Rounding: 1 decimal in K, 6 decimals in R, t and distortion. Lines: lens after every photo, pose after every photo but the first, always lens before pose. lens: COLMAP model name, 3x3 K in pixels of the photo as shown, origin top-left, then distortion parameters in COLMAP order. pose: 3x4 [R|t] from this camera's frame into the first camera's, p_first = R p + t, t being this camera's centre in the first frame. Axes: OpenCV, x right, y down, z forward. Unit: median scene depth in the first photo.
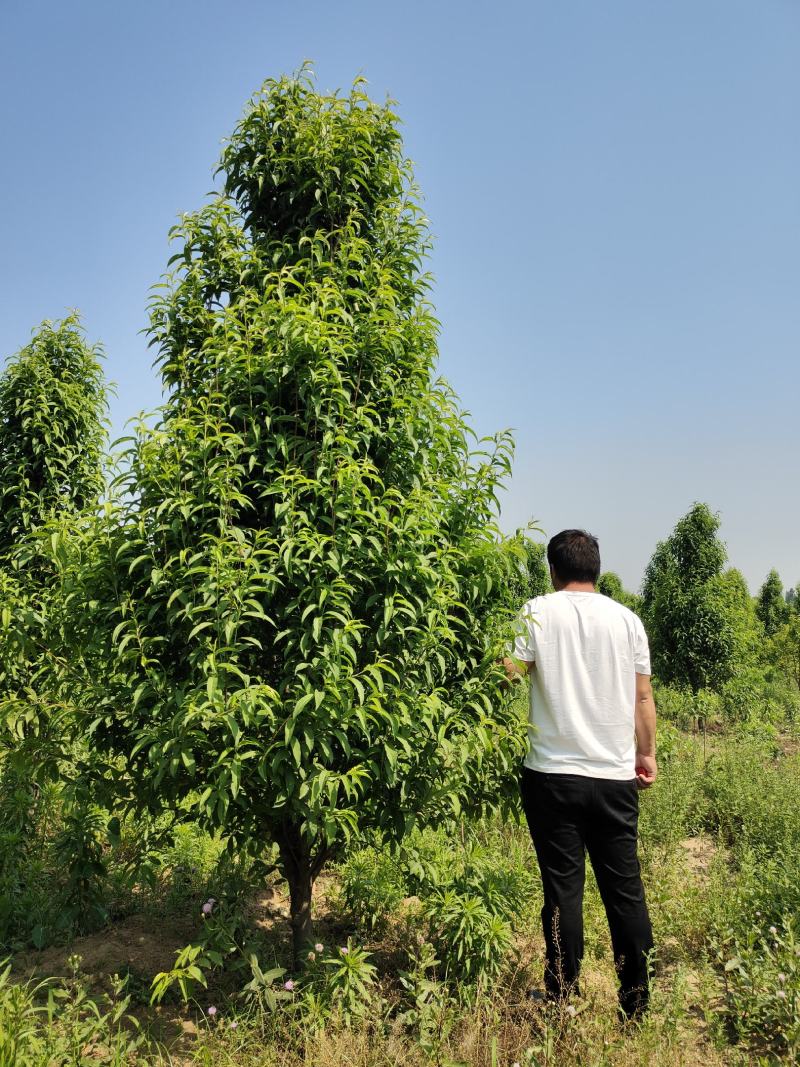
lens RADIAL K [[726.6, 0, 400.0], [0, 726.6, 533.5], [0, 0, 1]] dist [0.000713, -0.000117]
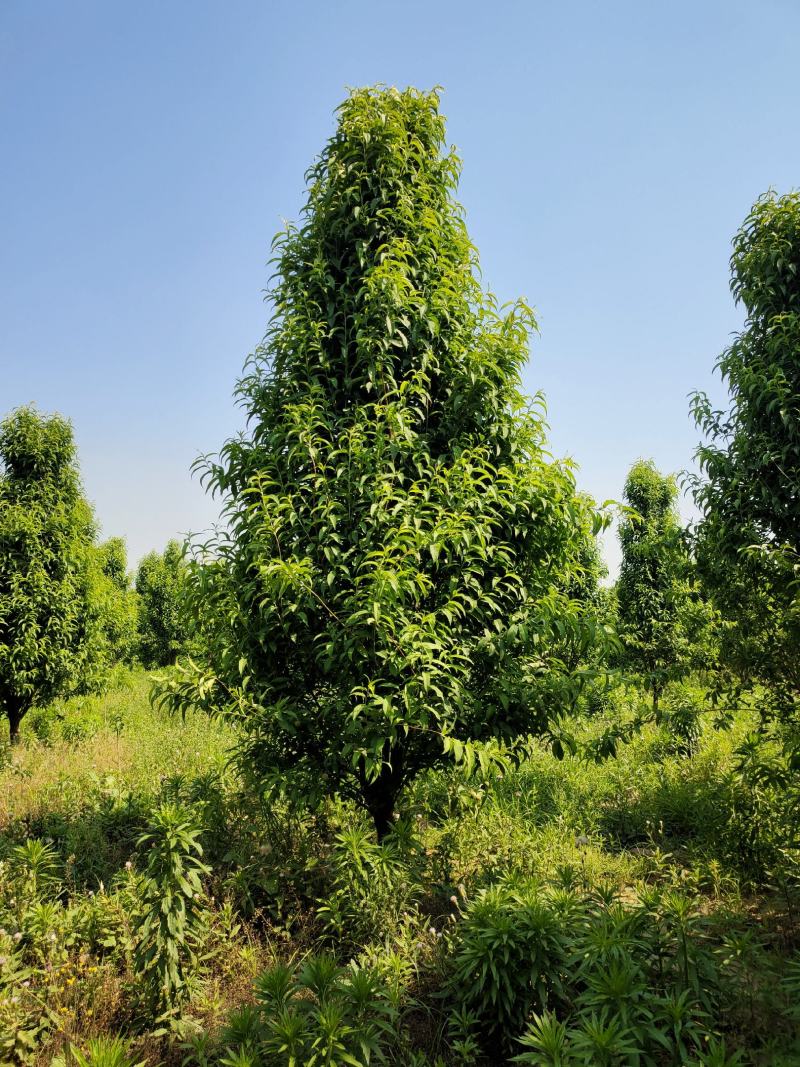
lens RADIAL K [[726.6, 0, 400.0], [0, 726.6, 533.5], [0, 0, 1]] dist [0.000713, -0.000117]
pose [[0.955924, 0.039590, 0.290932, 0.486562], [-0.035586, 0.999185, -0.019044, -0.257996], [-0.291449, 0.007851, 0.956554, -2.356783]]
